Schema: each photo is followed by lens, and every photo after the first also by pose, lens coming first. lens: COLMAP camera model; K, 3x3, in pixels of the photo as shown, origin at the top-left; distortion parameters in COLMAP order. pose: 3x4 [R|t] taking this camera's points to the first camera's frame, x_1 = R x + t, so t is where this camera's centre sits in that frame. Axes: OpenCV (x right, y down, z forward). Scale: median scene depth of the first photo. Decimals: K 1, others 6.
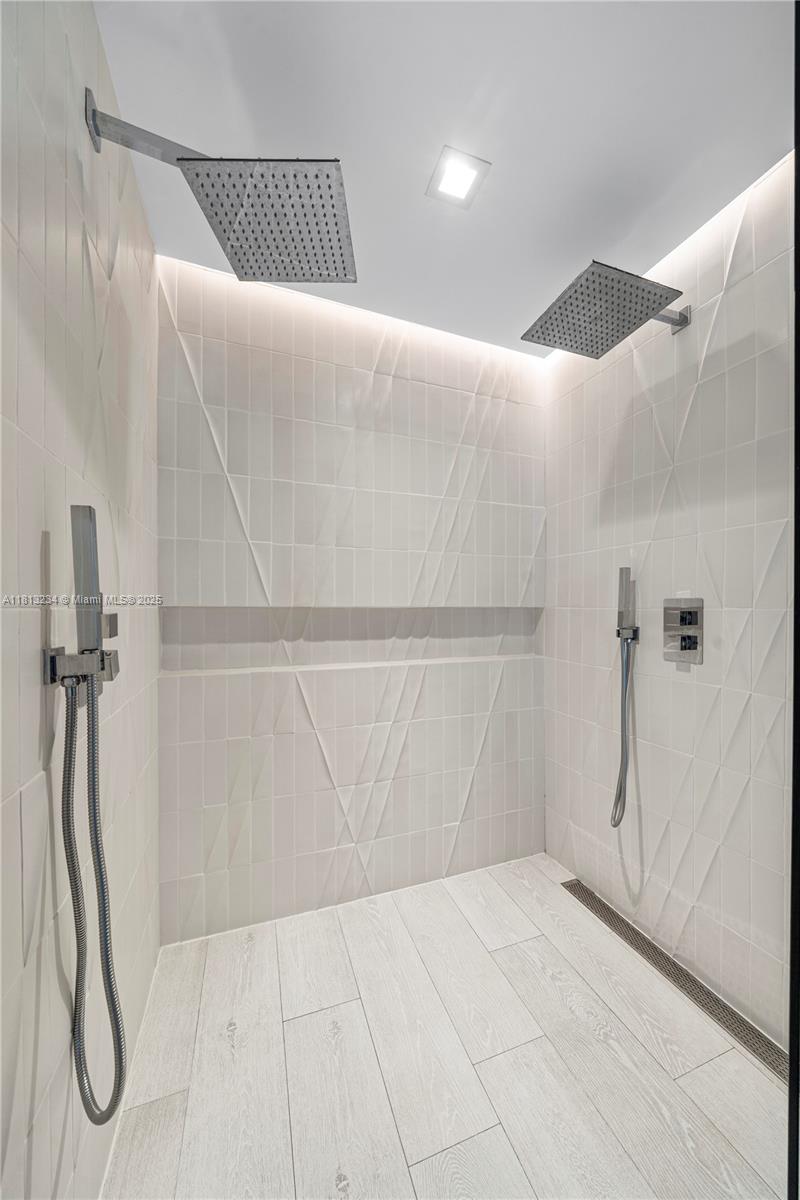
lens RADIAL K [[423.9, 0, 403.5], [0, 423.9, 606.5], [0, 0, 1]] dist [-0.006010, 0.000311]
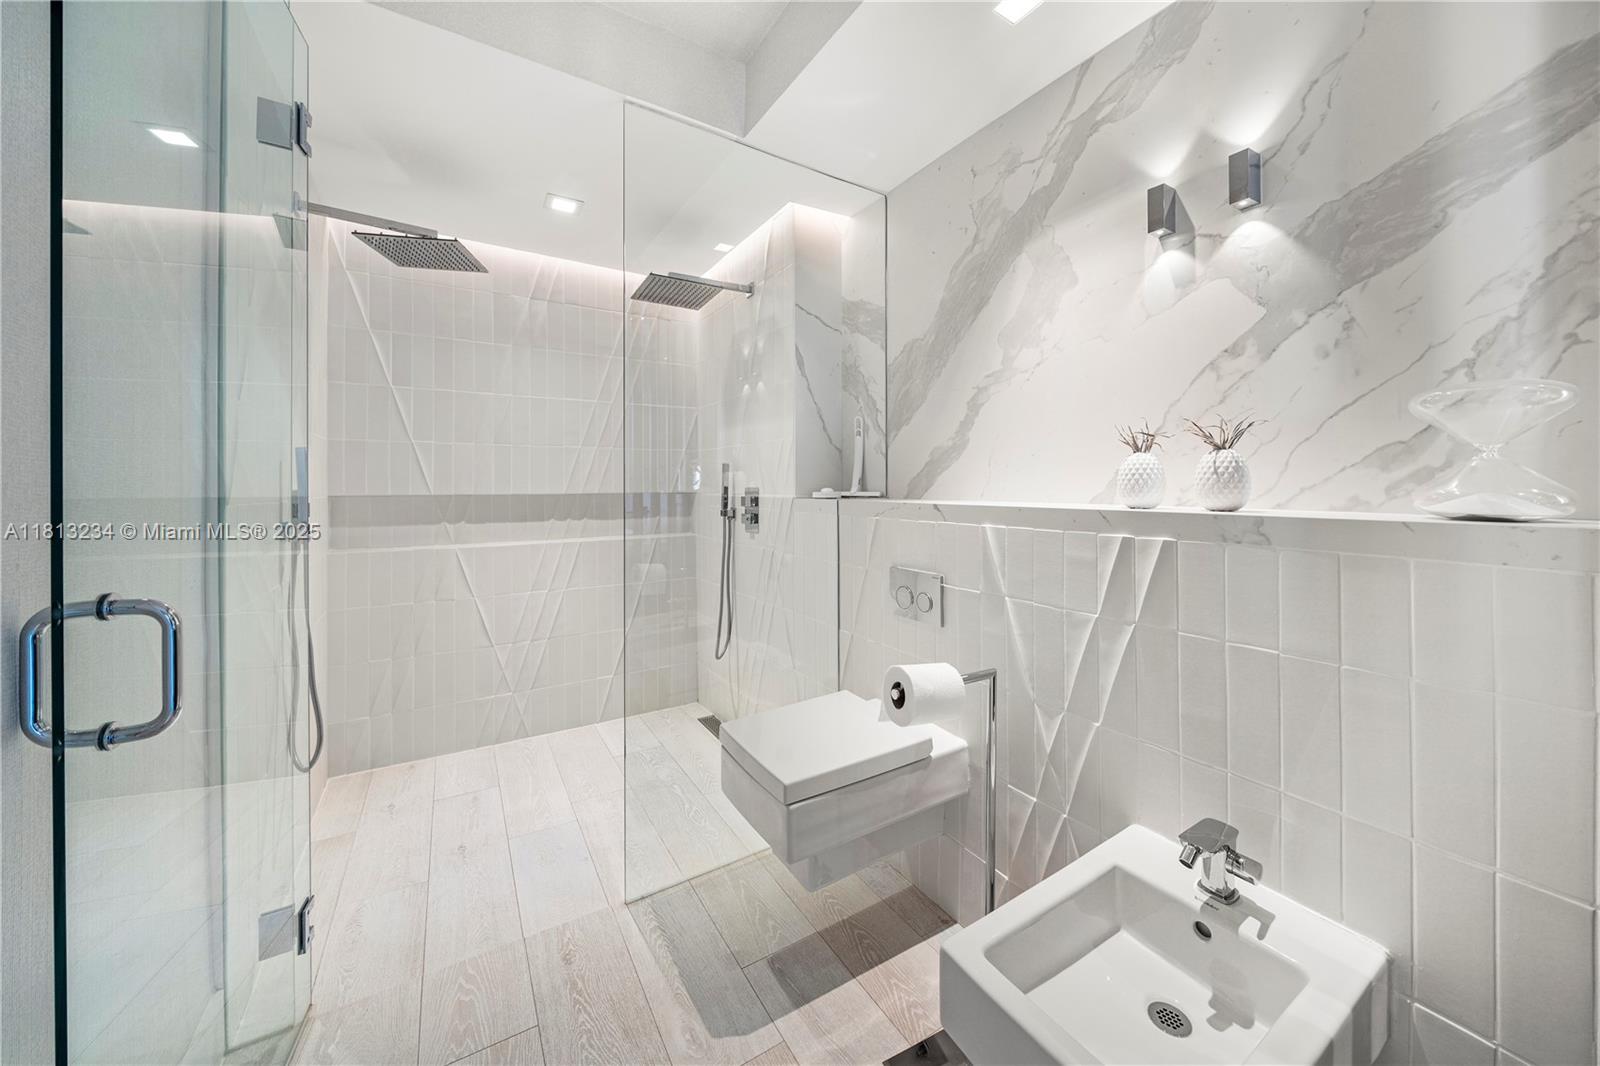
lens RADIAL K [[565.2, 0, 791.9], [0, 565.2, 478.2], [0, 0, 1]] dist [-0.006010, 0.000311]
pose [[0.980277, -0.002902, 0.197609, 0.362294], [0.005289, 0.999919, -0.011550, -0.022033], [-0.197559, 0.012367, 0.980213, -0.753181]]
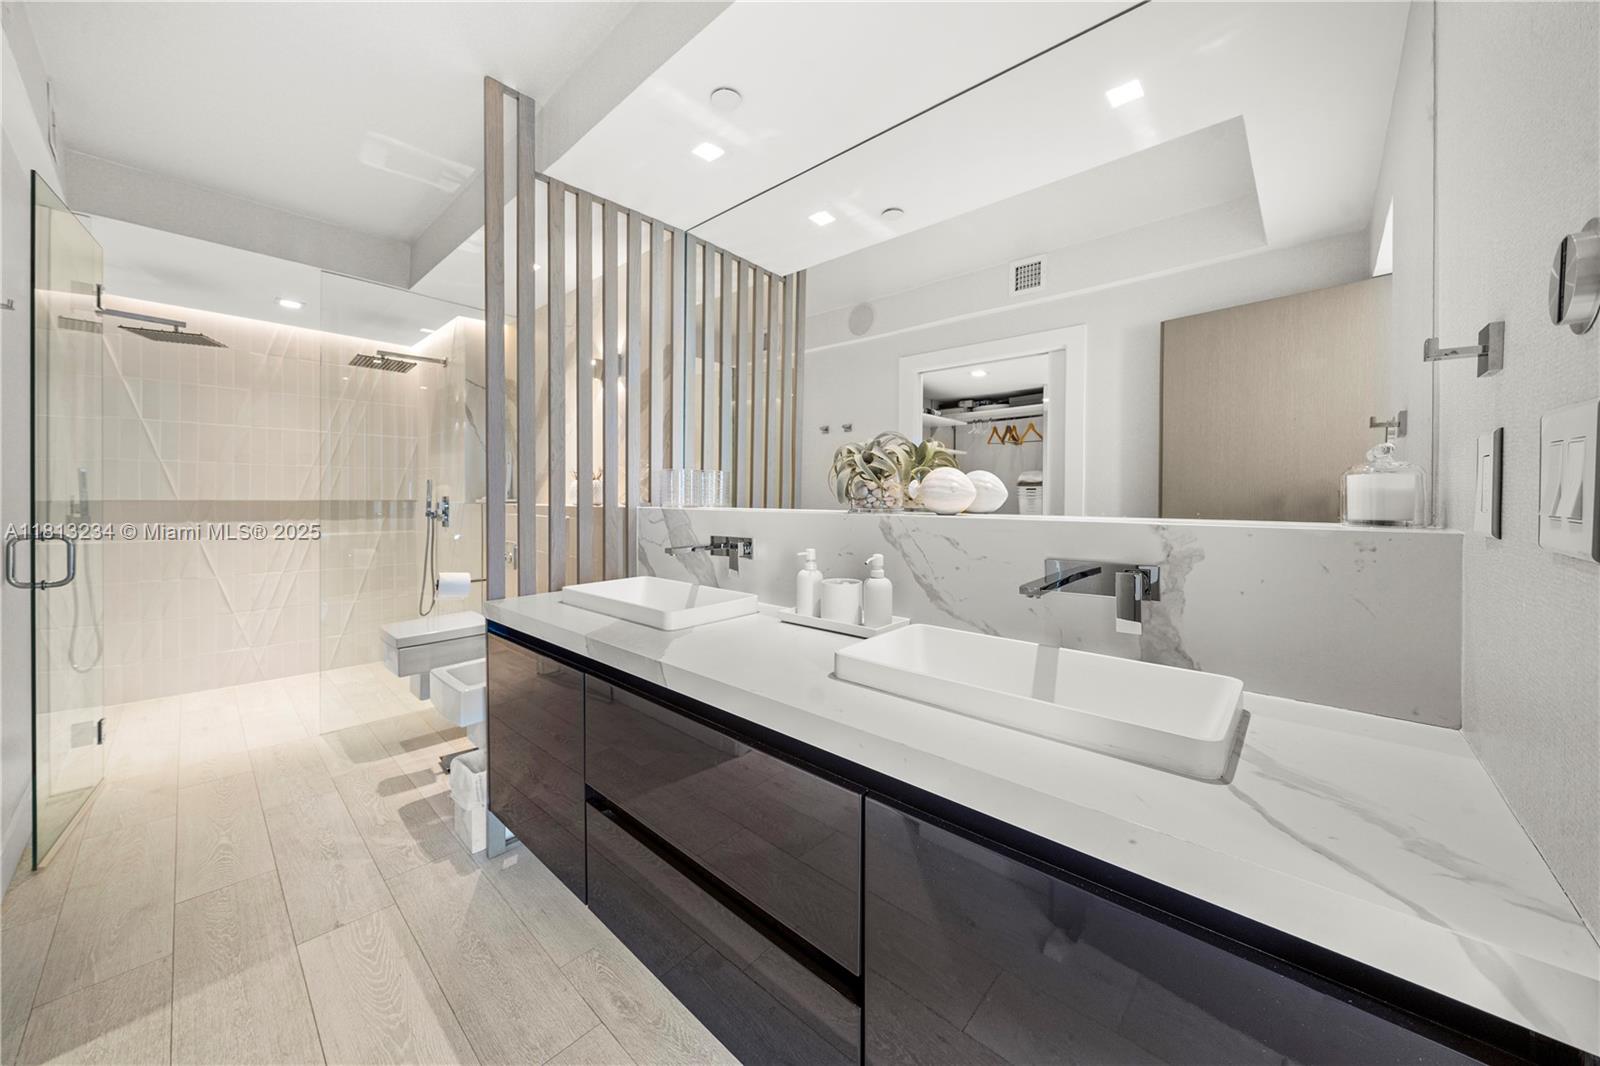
lens RADIAL K [[565.2, 0, 776.2], [0, 565.2, 494.0], [0, 0, 1]] dist [-0.006010, 0.000311]
pose [[0.893904, 0.002761, 0.448251, 0.746454], [-0.000876, 0.999990, -0.004412, -0.015410], [-0.448258, 0.003551, 0.893897, -1.890070]]
